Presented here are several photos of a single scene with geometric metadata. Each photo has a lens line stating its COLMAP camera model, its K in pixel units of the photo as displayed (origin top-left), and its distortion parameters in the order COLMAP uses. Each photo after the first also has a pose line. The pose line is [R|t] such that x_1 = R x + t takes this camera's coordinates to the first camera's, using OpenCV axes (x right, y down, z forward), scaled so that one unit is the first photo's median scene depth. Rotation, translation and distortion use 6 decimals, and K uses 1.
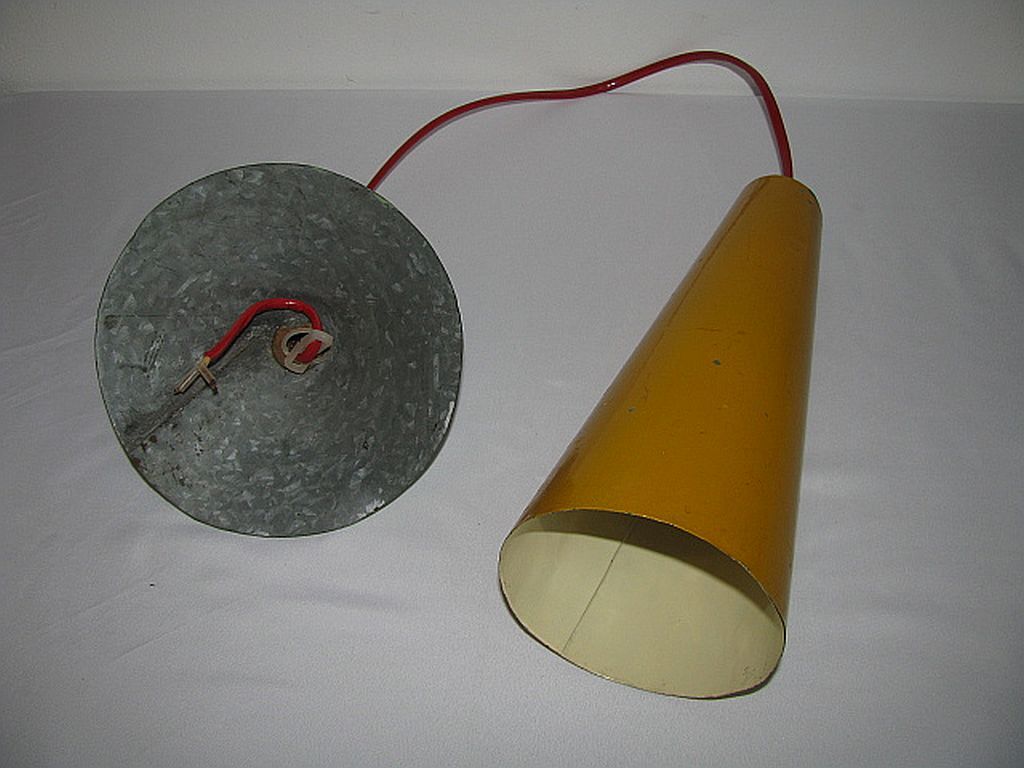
lens RADIAL K [[1089.0, 0, 511.2], [0, 1089.0, 363.9], [0, 0, 1]] dist [-0.155872, 0.026002]
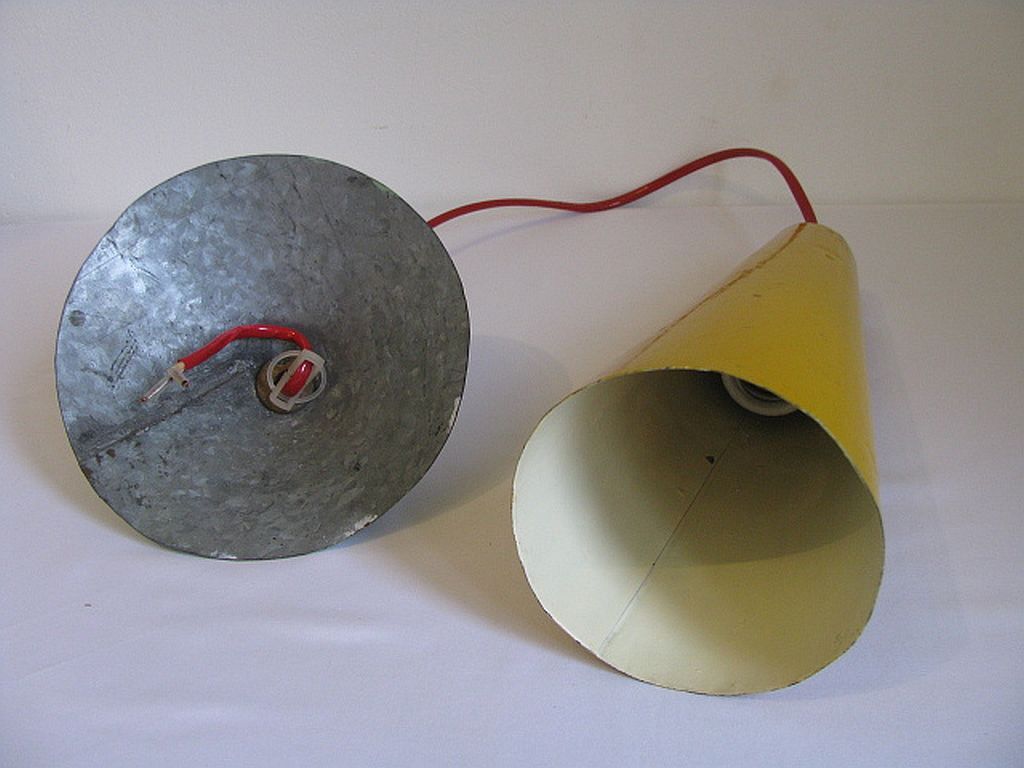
lens RADIAL K [[1089.0, 0, 511.2], [0, 1089.0, 363.9], [0, 0, 1]] dist [-0.155872, 0.026002]
pose [[0.999666, -0.023899, -0.009788, -0.002650], [0.018929, 0.935867, -0.351845, 0.307910], [0.017569, 0.351543, 0.936007, 0.177291]]
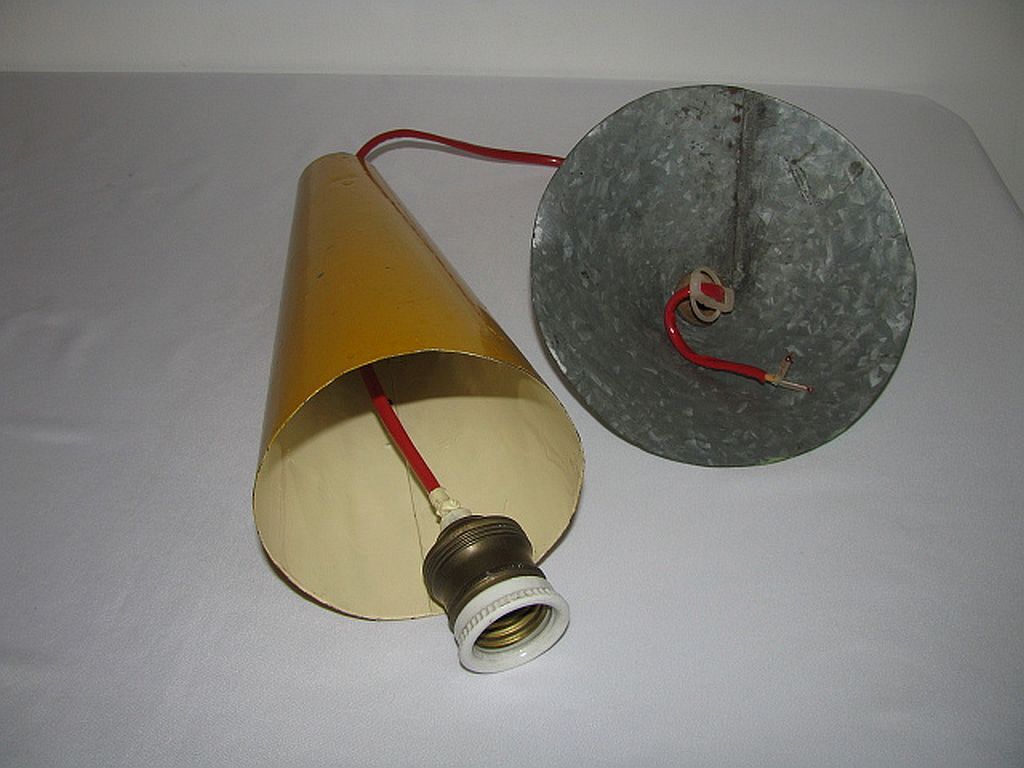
lens RADIAL K [[1089.0, 0, 511.2], [0, 1089.0, 363.9], [0, 0, 1]] dist [-0.155872, 0.026002]
pose [[-0.664077, 0.731895, -0.152743, 0.111554], [-0.739517, -0.673065, -0.009928, 0.081532], [-0.110072, 0.106363, 0.988216, 0.083574]]
